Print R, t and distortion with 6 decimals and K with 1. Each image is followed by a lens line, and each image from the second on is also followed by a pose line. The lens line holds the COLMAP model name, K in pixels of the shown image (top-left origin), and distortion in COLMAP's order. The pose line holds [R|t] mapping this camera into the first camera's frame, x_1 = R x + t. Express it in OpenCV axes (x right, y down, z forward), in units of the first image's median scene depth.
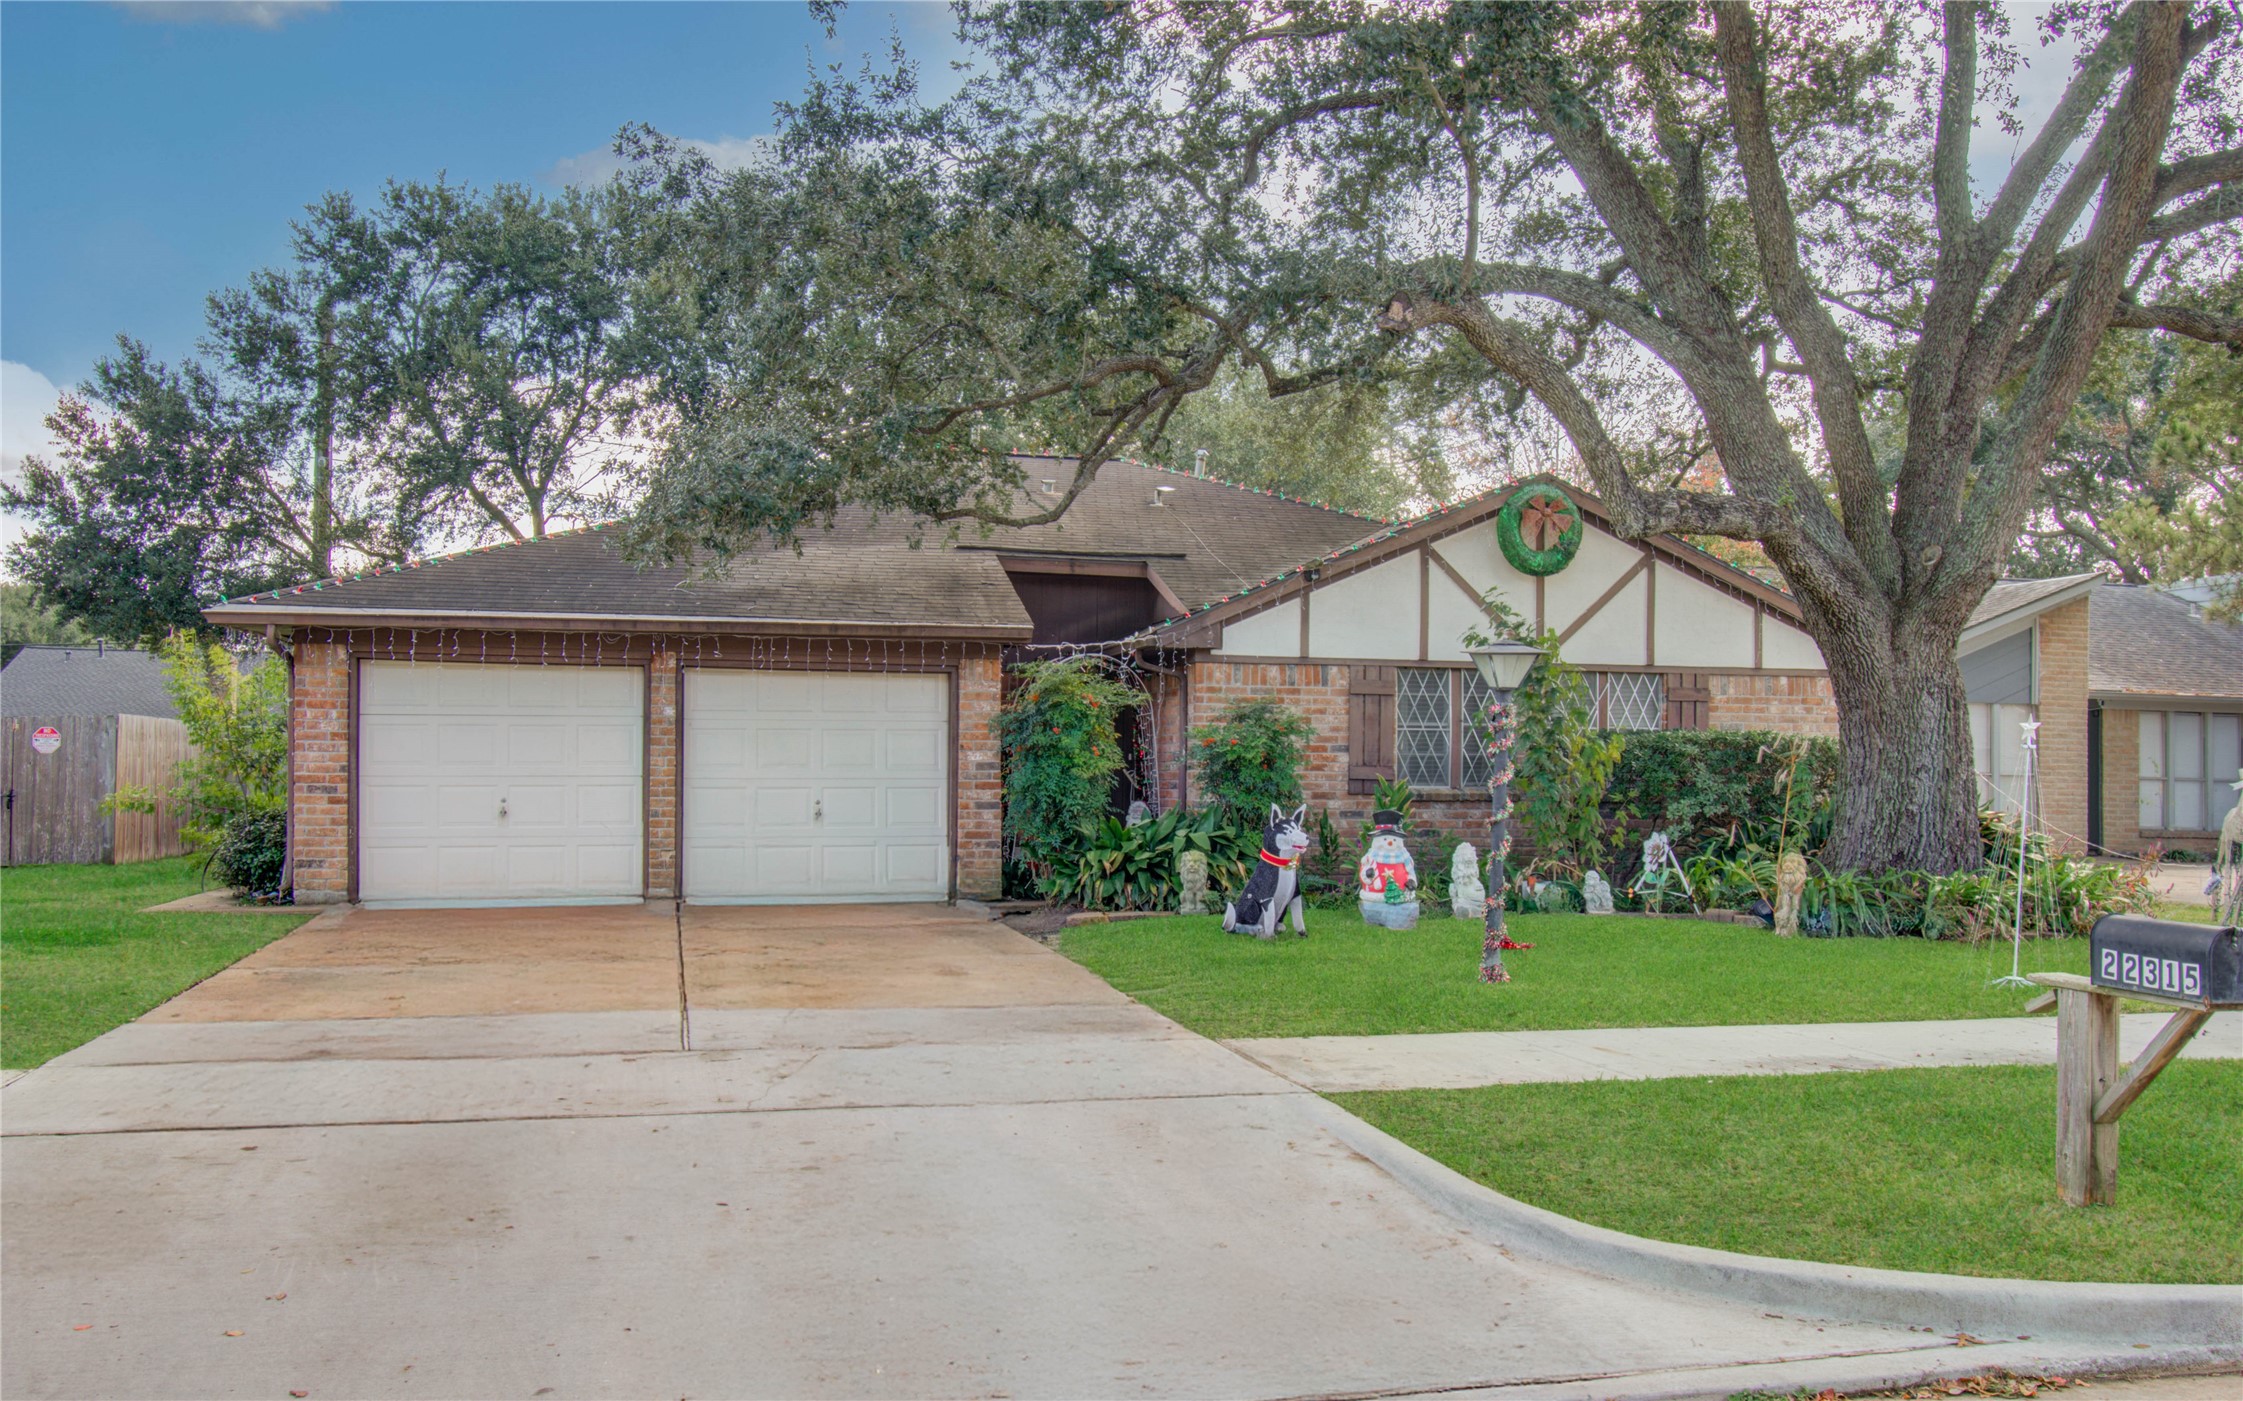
lens RADIAL K [[1939.3, 0, 1118.7], [0, 1939.3, 753.9], [0, 0, 1]] dist [0.424729, -0.001227]
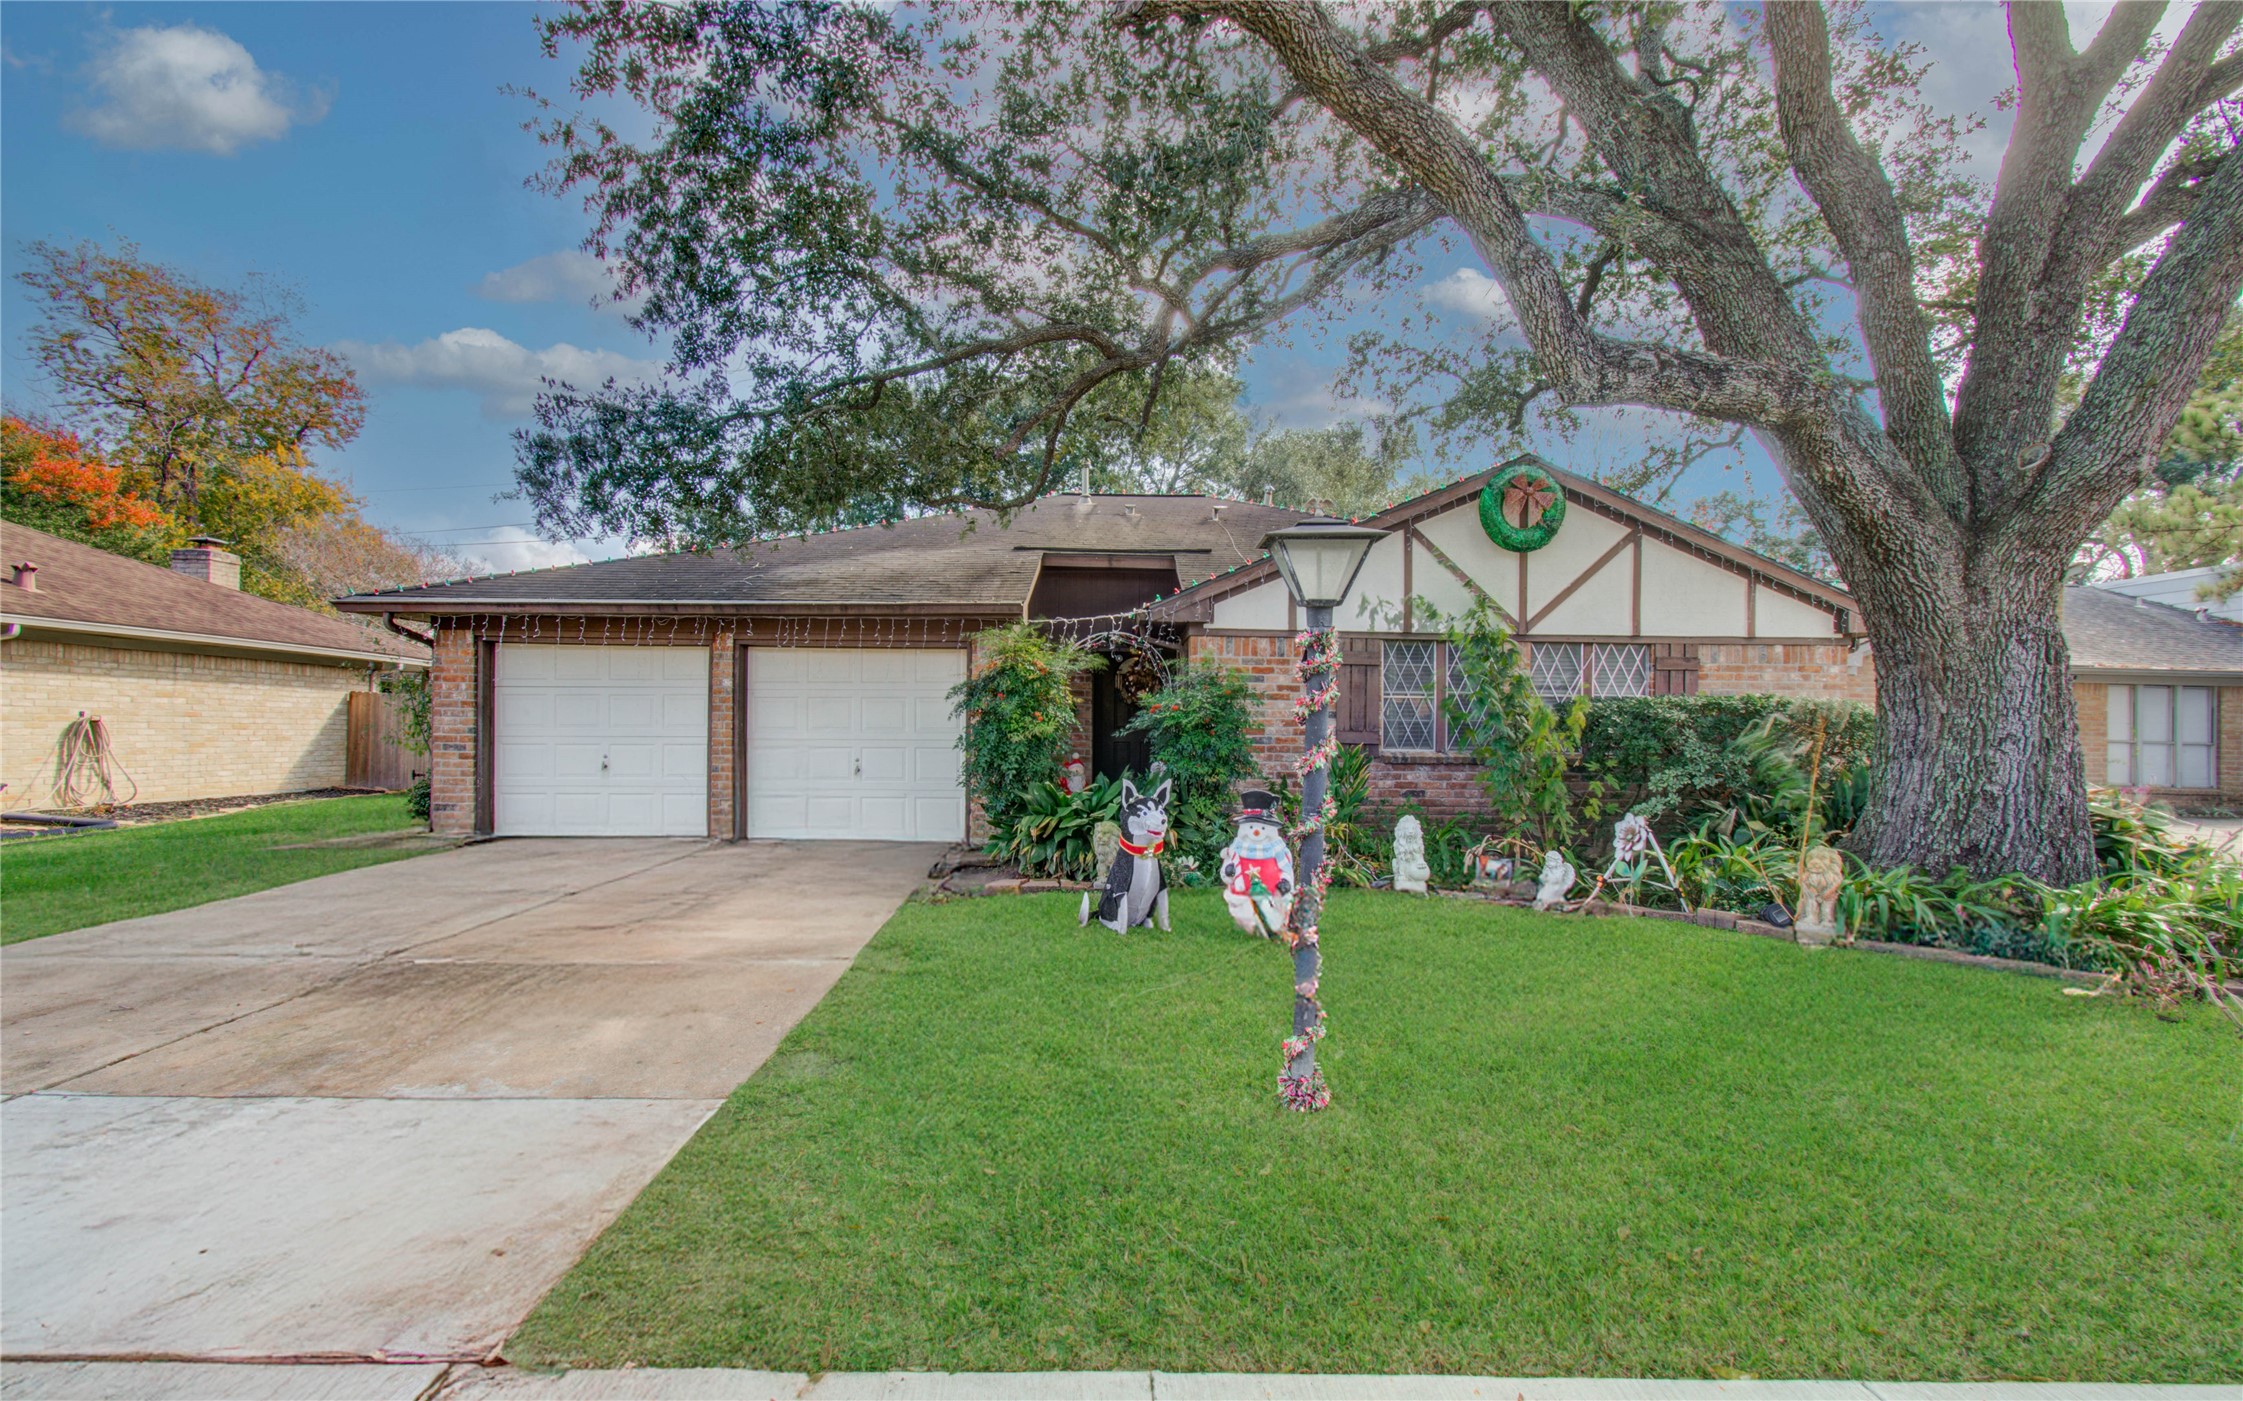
lens RADIAL K [[990.2, 0, 1122.6], [0, 990.2, 717.4], [0, 0, 1]] dist [0.126163, 0.012926]
pose [[0.975540, 0.000736, -0.219820, 0.140870], [-0.001236, 0.999997, -0.002140, 0.000298], [0.219818, 0.002359, 0.975538, 0.485907]]
